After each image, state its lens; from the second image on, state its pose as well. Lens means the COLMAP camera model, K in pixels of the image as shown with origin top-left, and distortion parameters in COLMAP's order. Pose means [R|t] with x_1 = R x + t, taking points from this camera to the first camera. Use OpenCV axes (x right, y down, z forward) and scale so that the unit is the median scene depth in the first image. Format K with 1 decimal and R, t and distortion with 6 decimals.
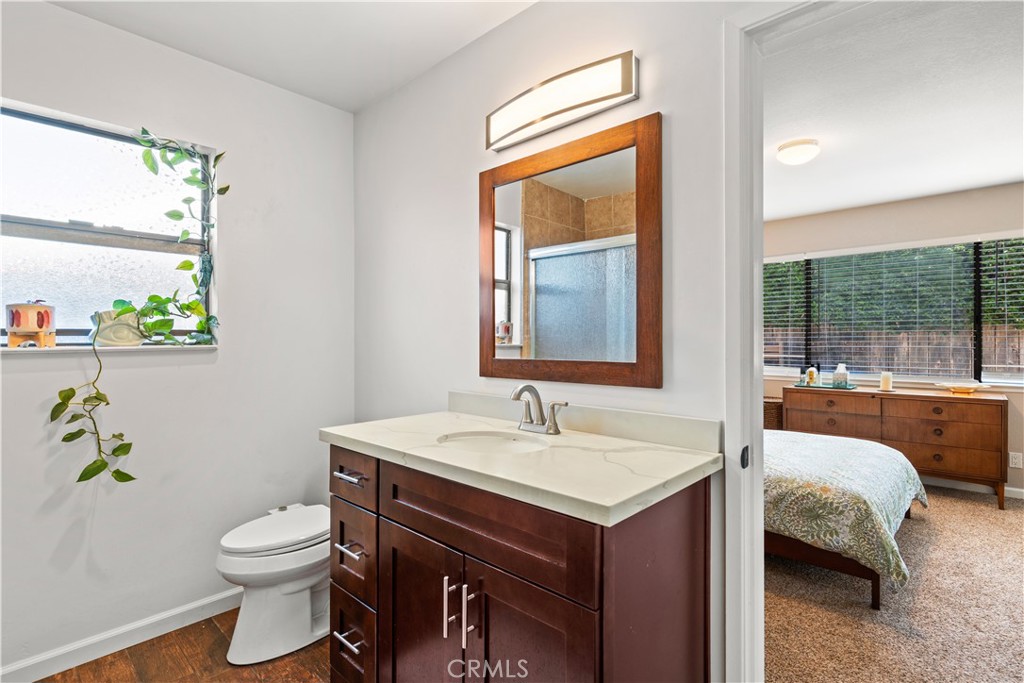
lens RADIAL K [[485.2, 0, 511.4], [0, 485.2, 342.3], [0, 0, 1]] dist [0.001614, -0.002033]
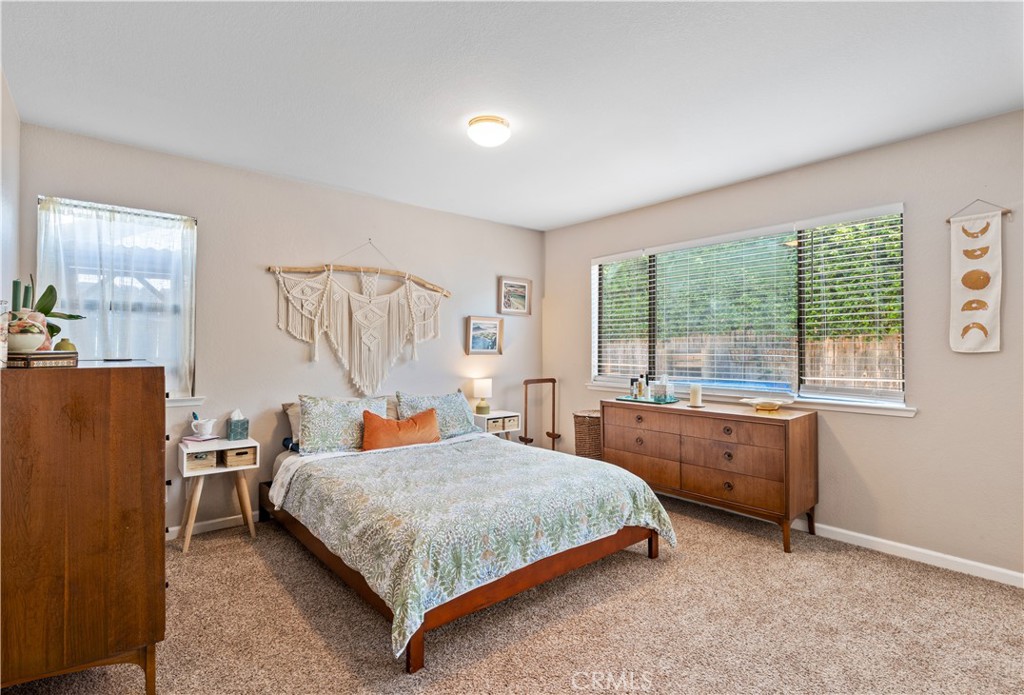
lens RADIAL K [[504.7, 0, 512.5], [0, 504.7, 345.7], [0, 0, 1]] dist [0.014231, 0.000295]
pose [[0.996918, 0.006064, -0.078221, 0.523428], [-0.006511, 0.999964, -0.005460, -0.000198], [0.078185, 0.005952, 0.996921, 0.081730]]
